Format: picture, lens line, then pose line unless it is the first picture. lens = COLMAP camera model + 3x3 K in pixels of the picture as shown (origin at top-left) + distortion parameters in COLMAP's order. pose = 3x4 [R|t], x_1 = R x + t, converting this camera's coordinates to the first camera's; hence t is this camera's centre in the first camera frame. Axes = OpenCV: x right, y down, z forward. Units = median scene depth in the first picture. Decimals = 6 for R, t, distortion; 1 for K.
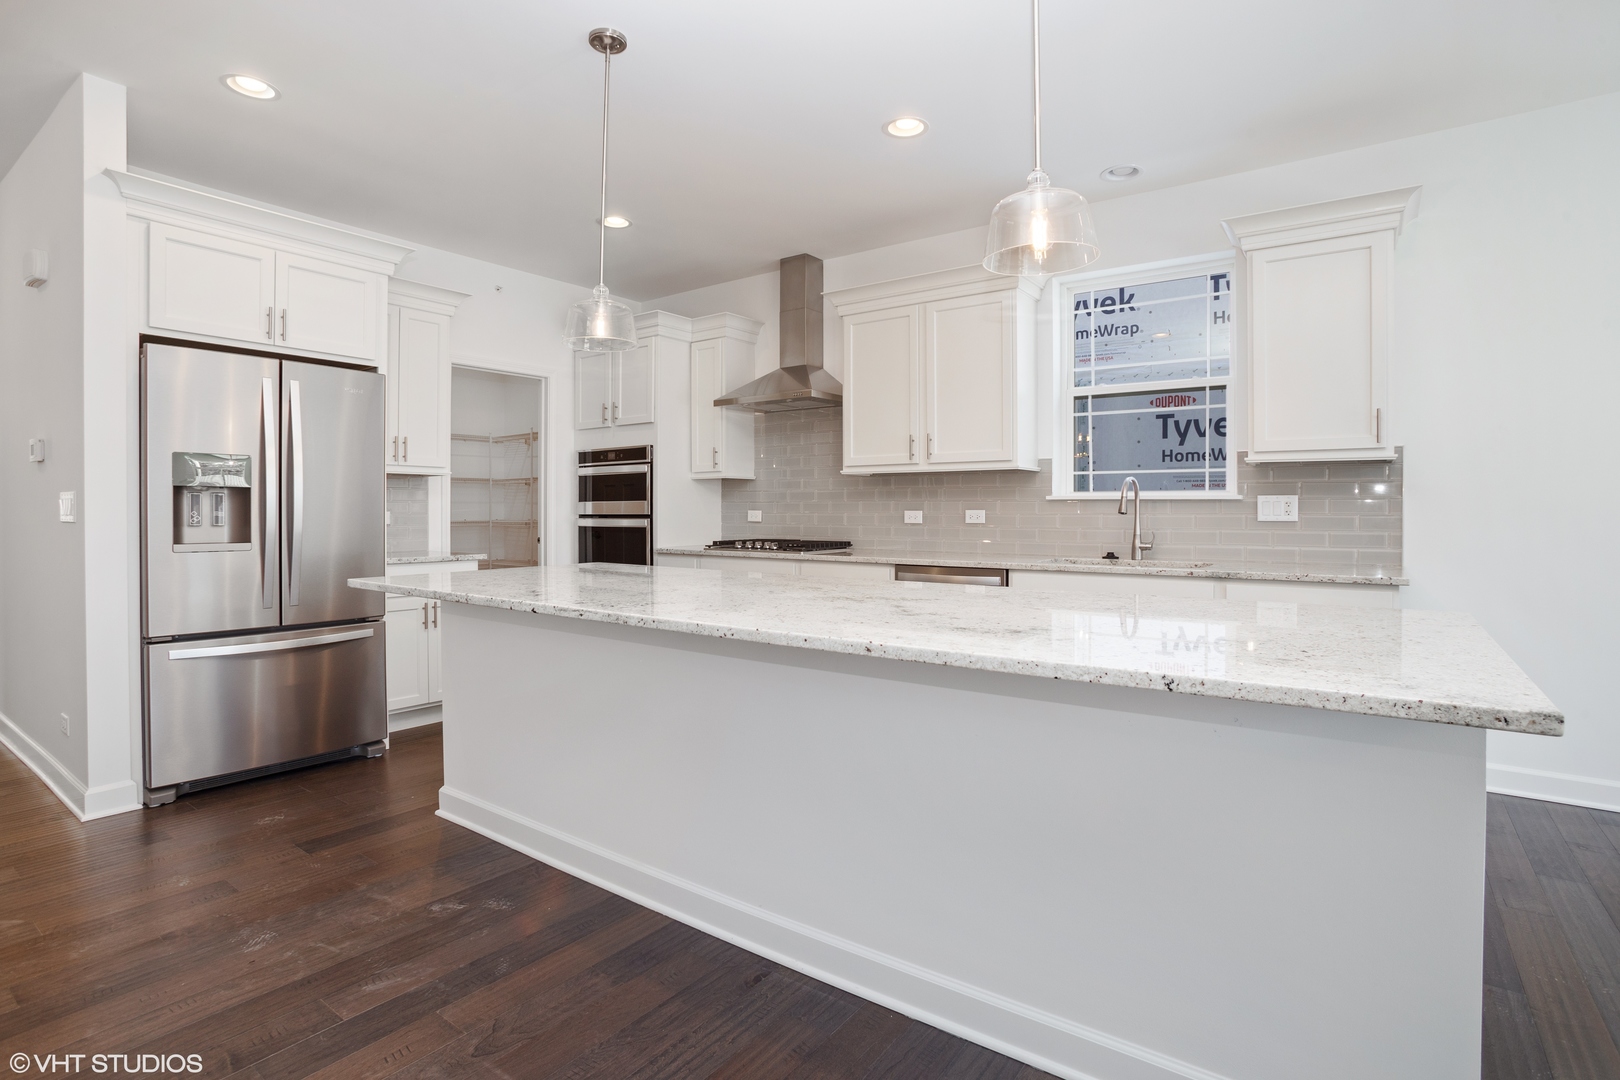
lens RADIAL K [[795.3, 0, 809.6], [0, 795.3, 512.1], [0, 0, 1]] dist [-0.004964, -0.000638]
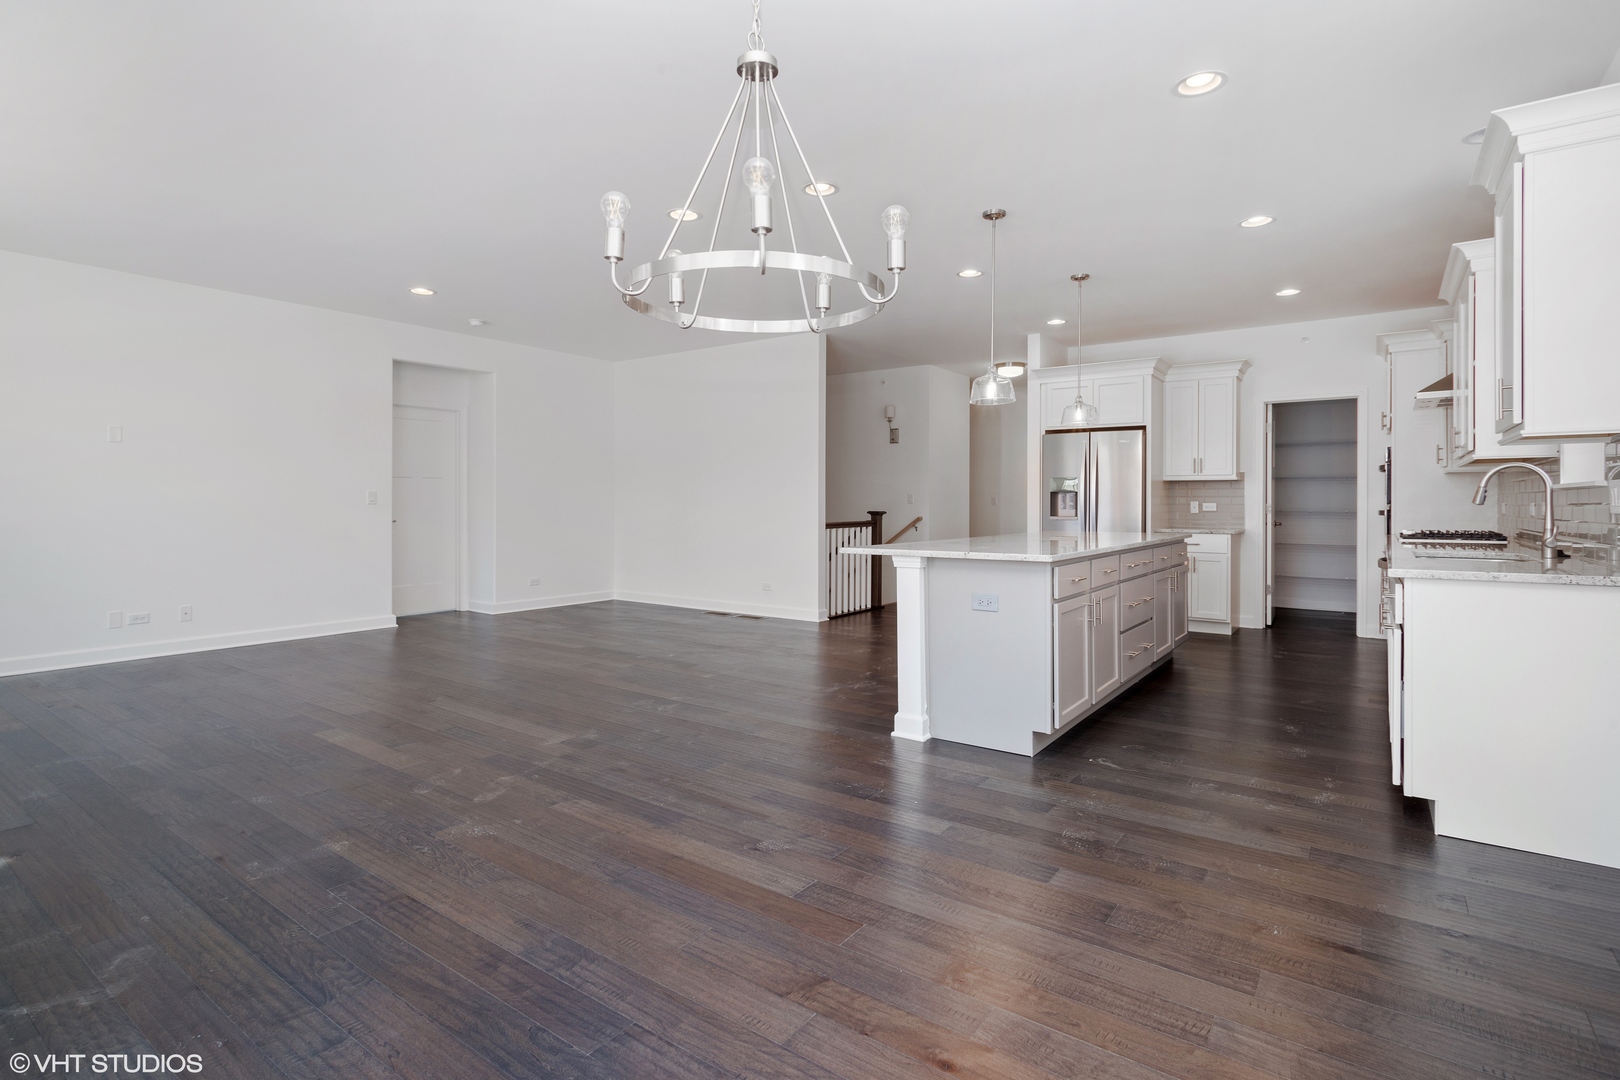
lens RADIAL K [[795.3, 0, 809.6], [0, 795.3, 512.1], [0, 0, 1]] dist [-0.004964, -0.000638]
pose [[0.021420, 0.010250, -0.999718, 1.042479], [-0.005609, 0.999933, 0.010132, 0.005373], [0.999755, 0.005390, 0.021476, 0.133772]]
